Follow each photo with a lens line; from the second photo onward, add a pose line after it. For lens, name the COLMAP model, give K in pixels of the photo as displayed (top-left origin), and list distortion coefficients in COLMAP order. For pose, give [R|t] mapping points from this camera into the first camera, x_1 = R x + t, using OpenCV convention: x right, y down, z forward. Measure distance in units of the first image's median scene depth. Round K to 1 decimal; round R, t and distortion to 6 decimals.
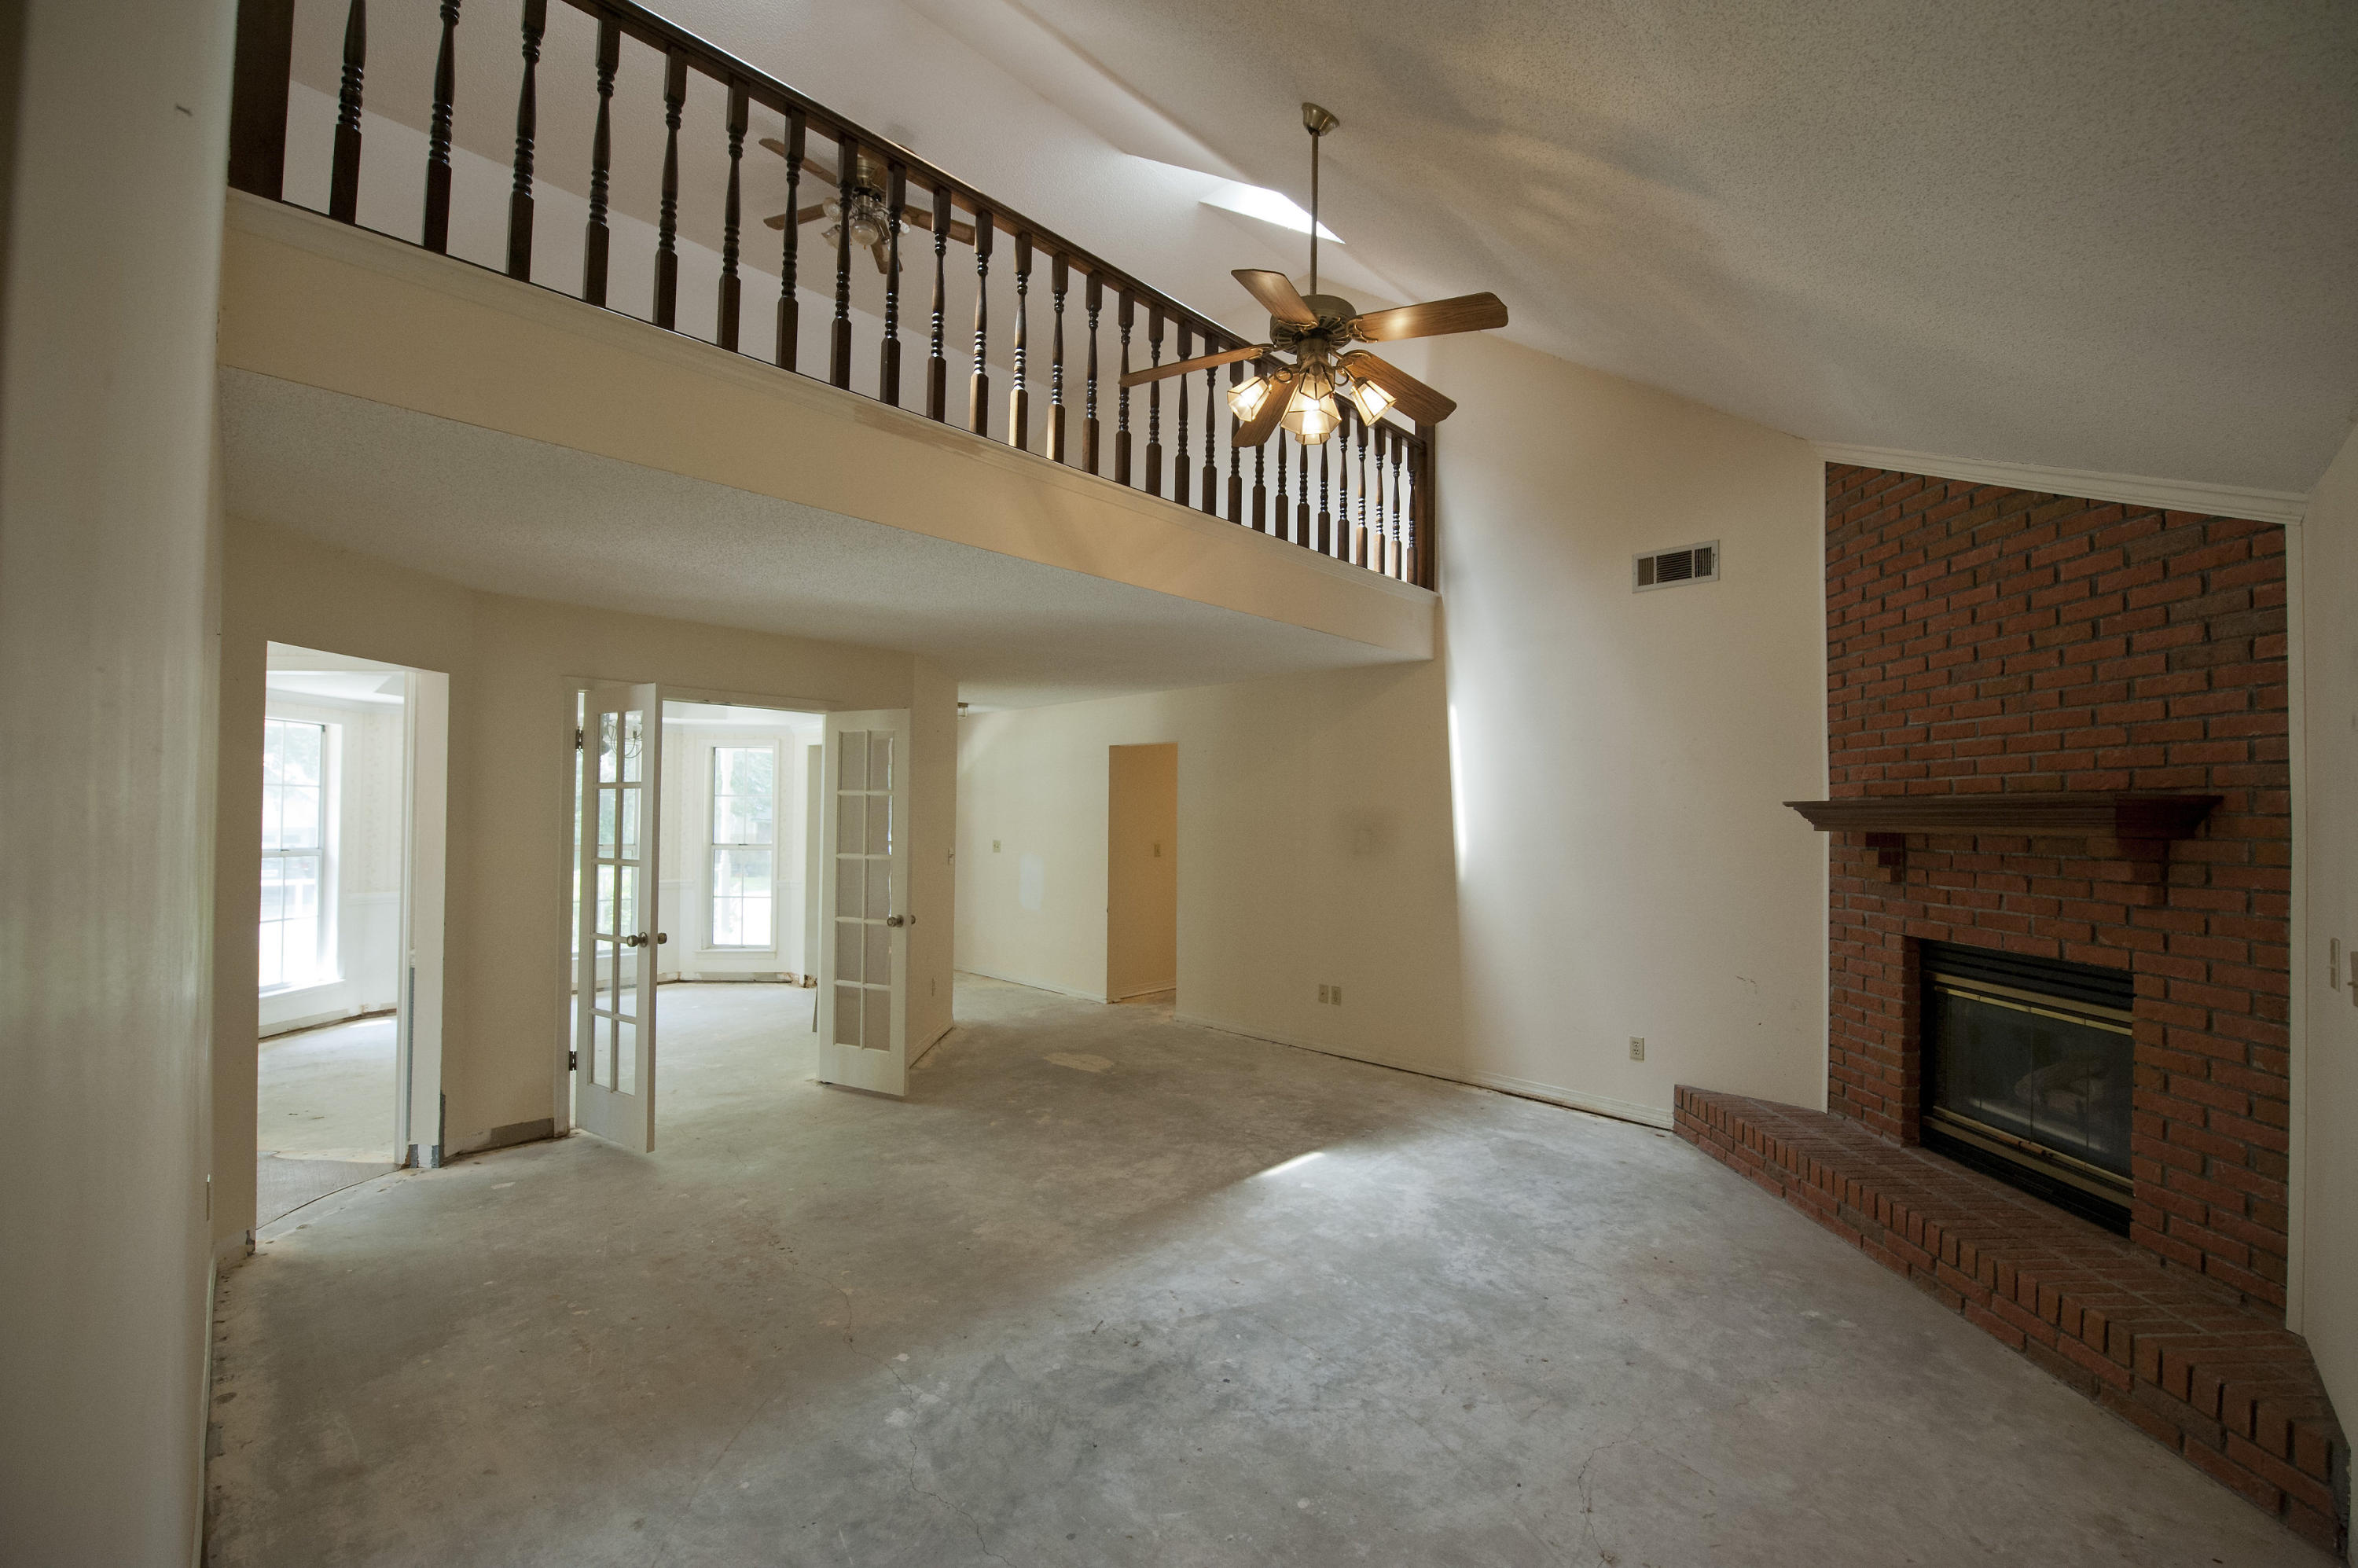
lens RADIAL K [[938.1, 0, 1186.7], [0, 938.1, 797.2], [0, 0, 1]] dist [-0.015066, -0.002546]
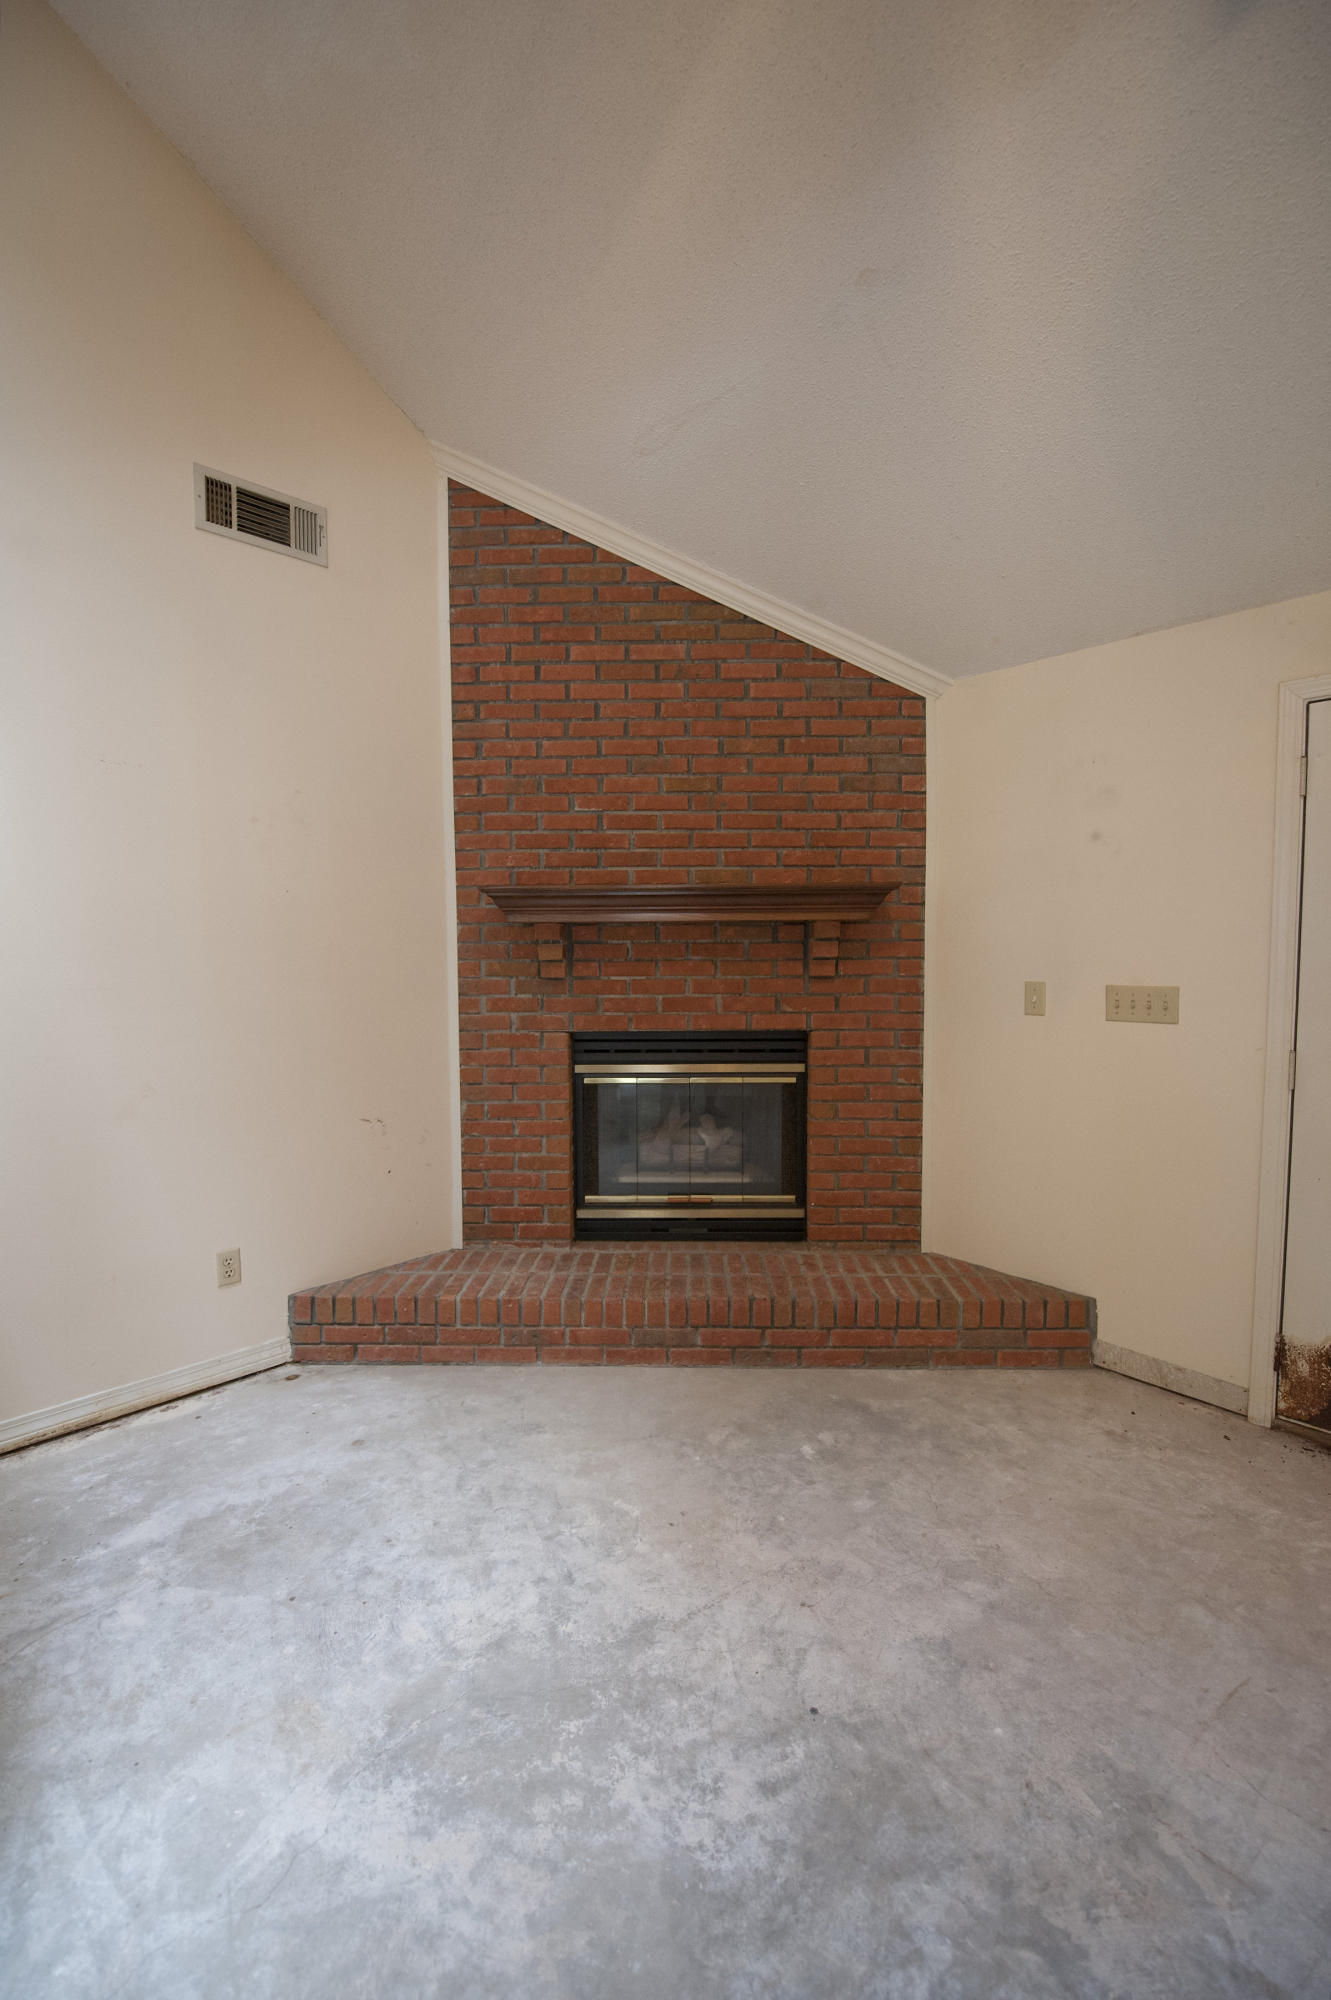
lens RADIAL K [[832.4, 0, 666.0], [0, 832.4, 992.2], [0, 0, 1]] dist [-0.018211, -0.000713]
pose [[0.031276, -0.069787, 0.997071, -0.085854], [-0.013051, 0.997446, 0.070223, 0.051321], [-0.999426, -0.015209, 0.030286, 0.972543]]
